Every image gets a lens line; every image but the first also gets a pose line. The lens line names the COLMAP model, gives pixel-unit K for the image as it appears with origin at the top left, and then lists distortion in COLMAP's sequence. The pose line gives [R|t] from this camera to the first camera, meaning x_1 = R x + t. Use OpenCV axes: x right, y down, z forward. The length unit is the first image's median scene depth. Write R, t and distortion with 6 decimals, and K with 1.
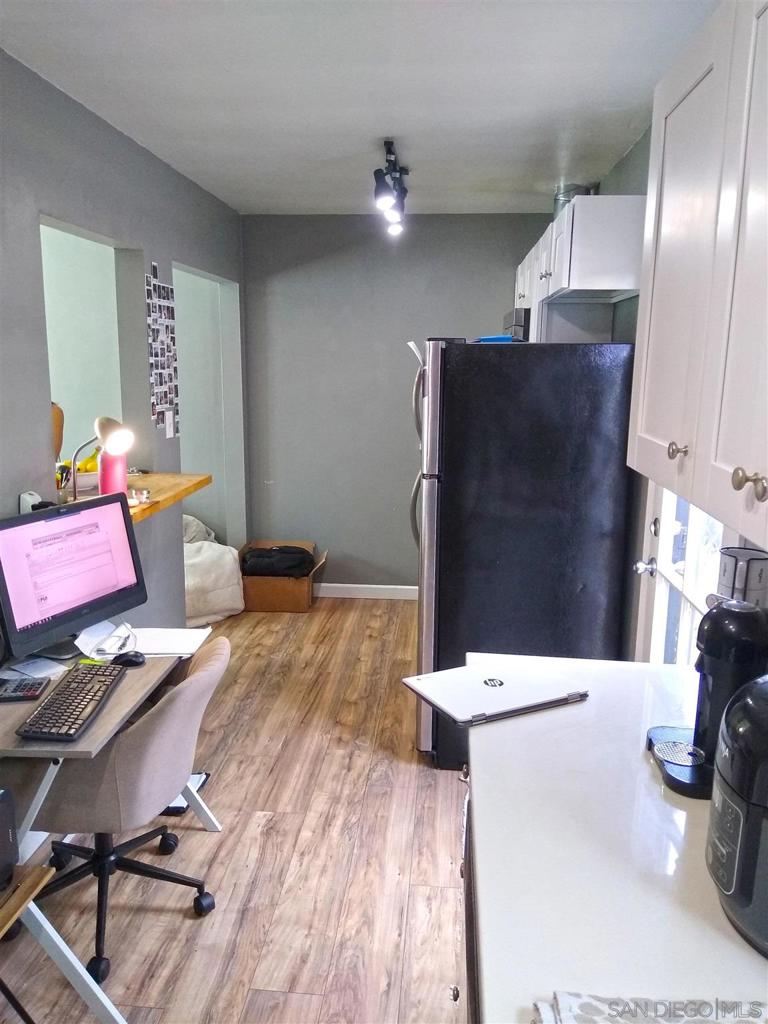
lens RADIAL K [[804.5, 0, 384.0], [0, 804.5, 512.0], [0, 0, 1]] dist [0.078599, -0.113291]
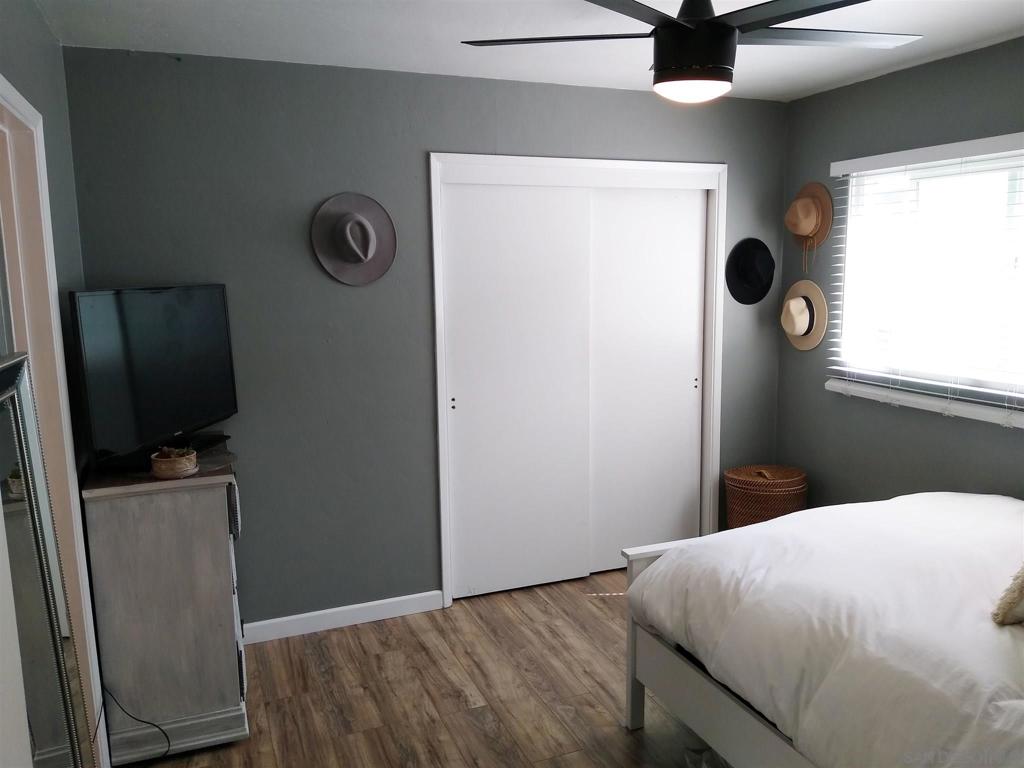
lens RADIAL K [[804.5, 0, 512.0], [0, 804.5, 384.0], [0, 0, 1]] dist [0.078599, -0.113291]
pose [[-0.892475, 0.067710, -0.445986, 0.278893], [-0.081445, 0.948236, 0.306945, -0.390176], [0.443683, 0.310264, -0.840762, 1.871605]]
